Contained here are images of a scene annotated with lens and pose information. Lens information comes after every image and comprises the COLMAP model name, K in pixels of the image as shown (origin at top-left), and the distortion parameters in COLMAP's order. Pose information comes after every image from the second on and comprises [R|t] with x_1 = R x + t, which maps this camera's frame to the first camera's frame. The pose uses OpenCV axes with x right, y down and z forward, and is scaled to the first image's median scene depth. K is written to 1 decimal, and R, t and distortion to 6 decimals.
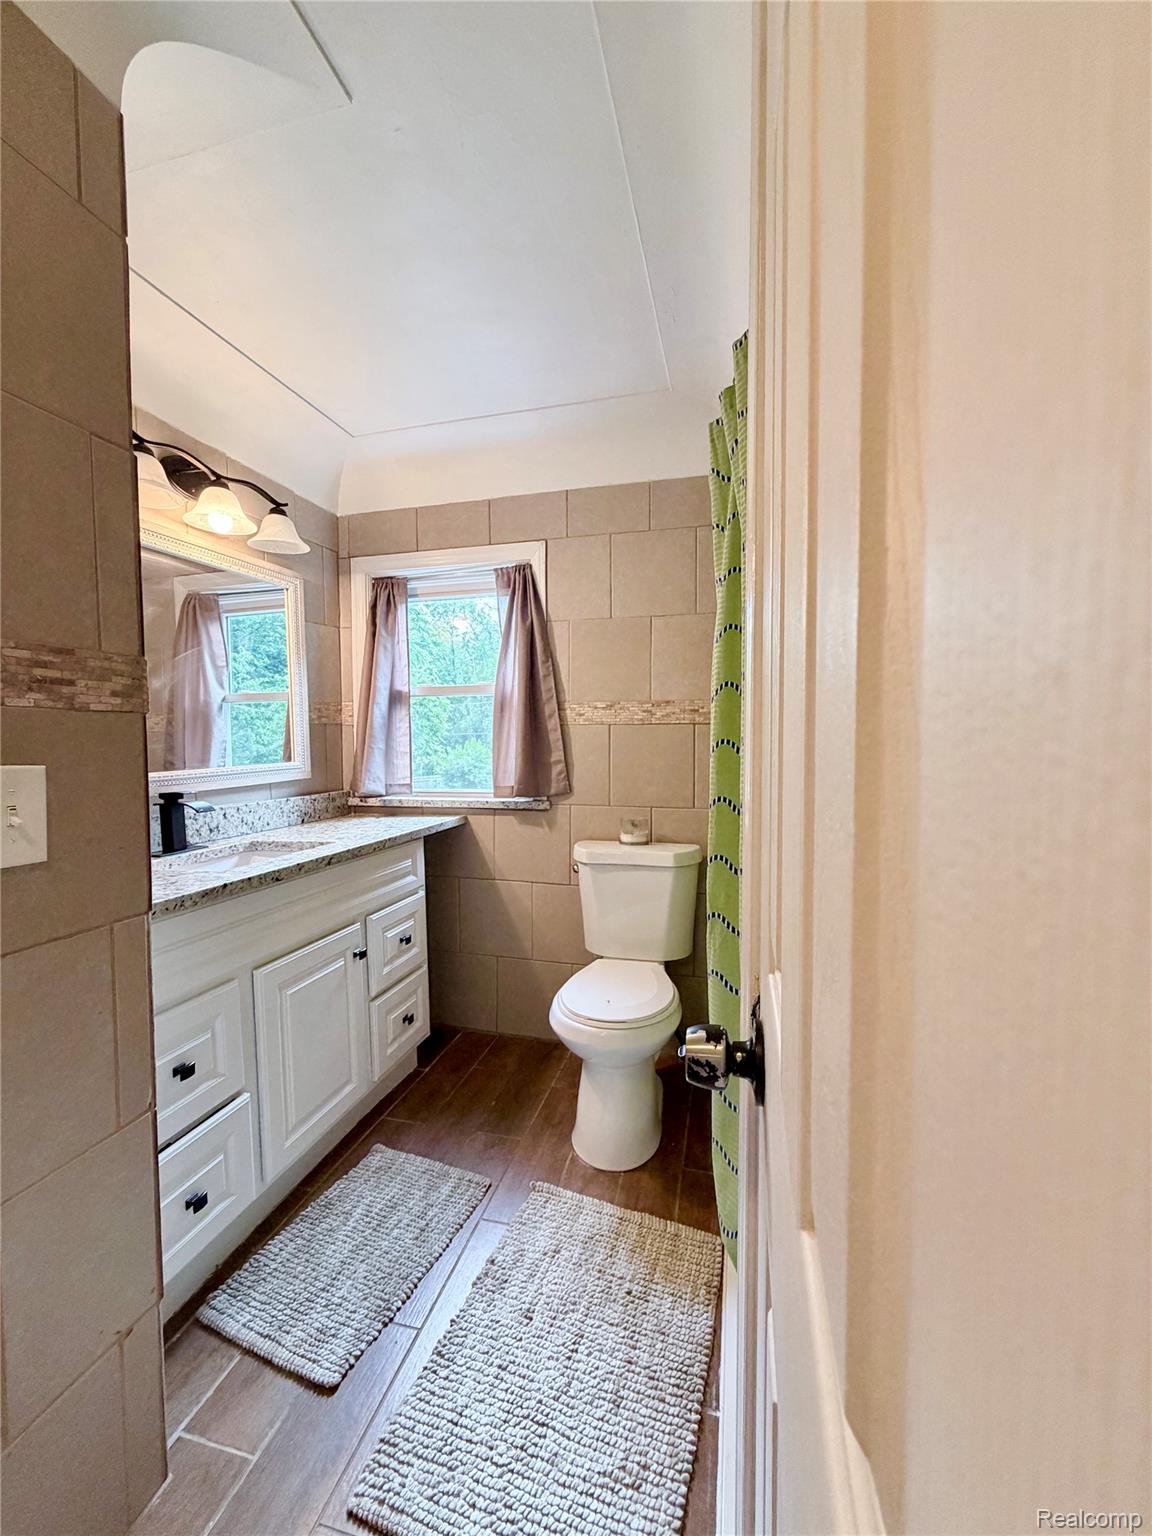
lens RADIAL K [[613.5, 0, 576.0], [0, 613.5, 768.0], [0, 0, 1]] dist [0.000792, 0.000073]
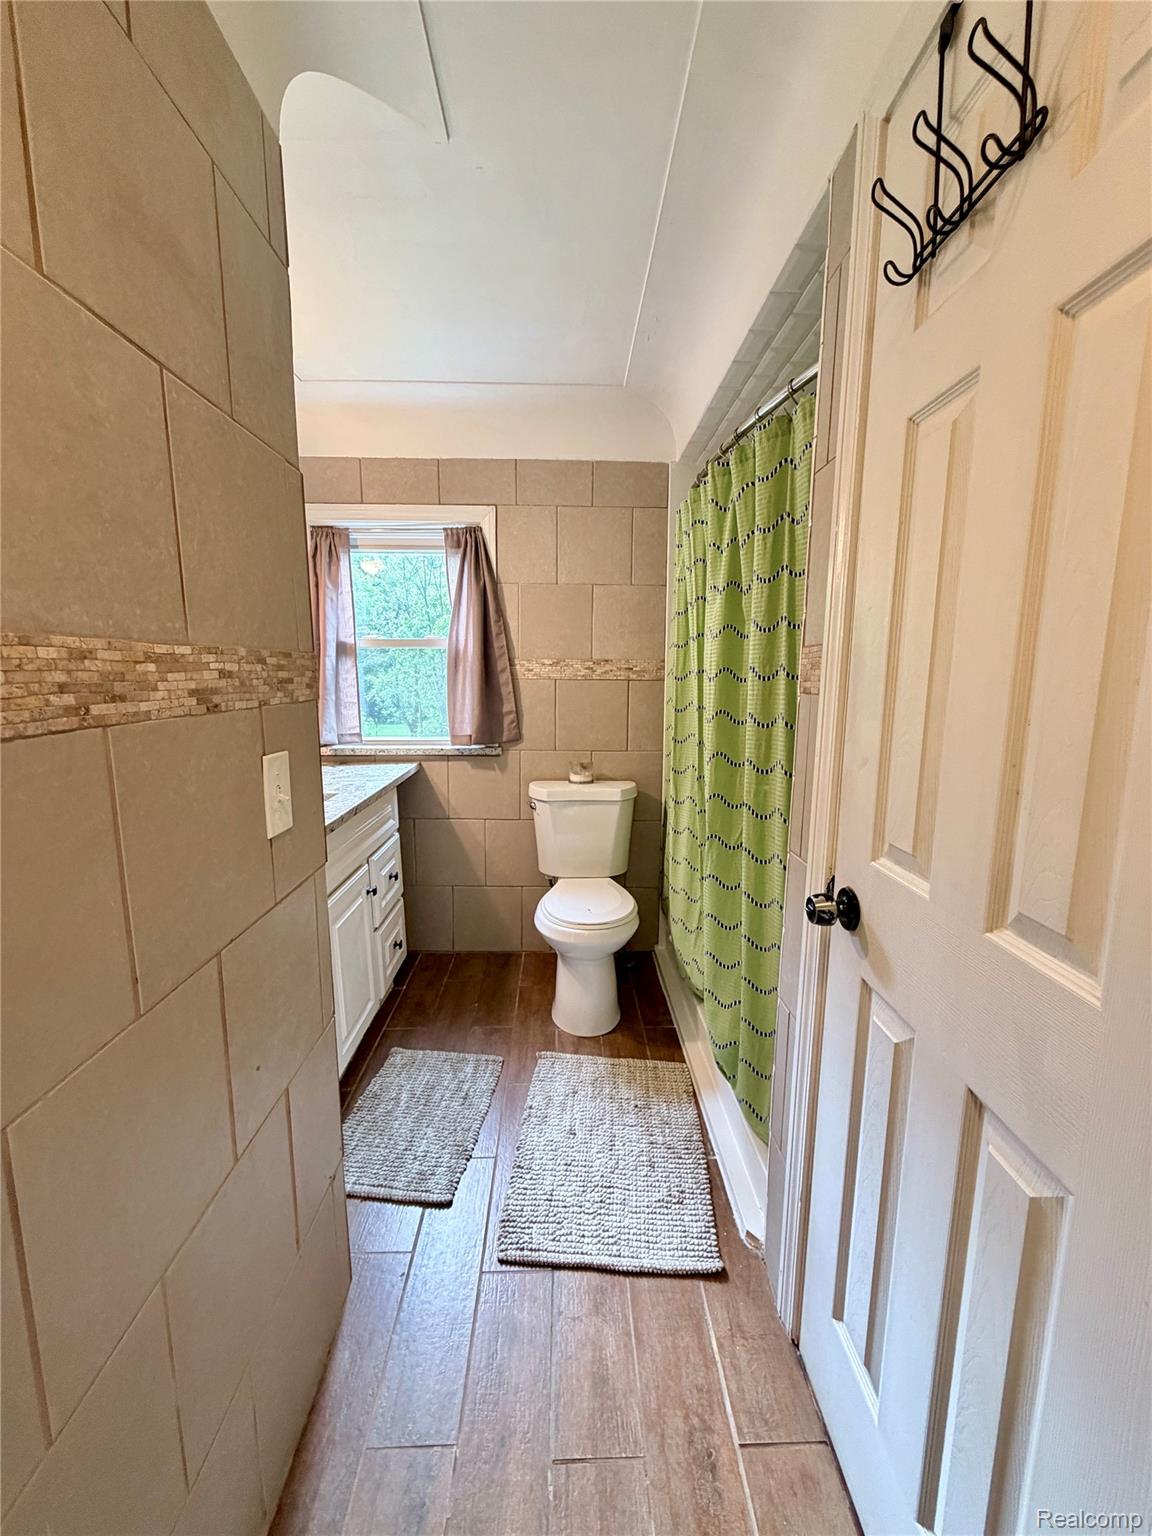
lens RADIAL K [[613.5, 0, 576.0], [0, 613.5, 768.0], [0, 0, 1]] dist [0.000792, 0.000073]
pose [[0.961856, -0.033536, 0.271494, -0.233017], [0.002135, 0.993347, 0.115138, -0.039918], [-0.273549, -0.110166, 0.955528, -0.122288]]
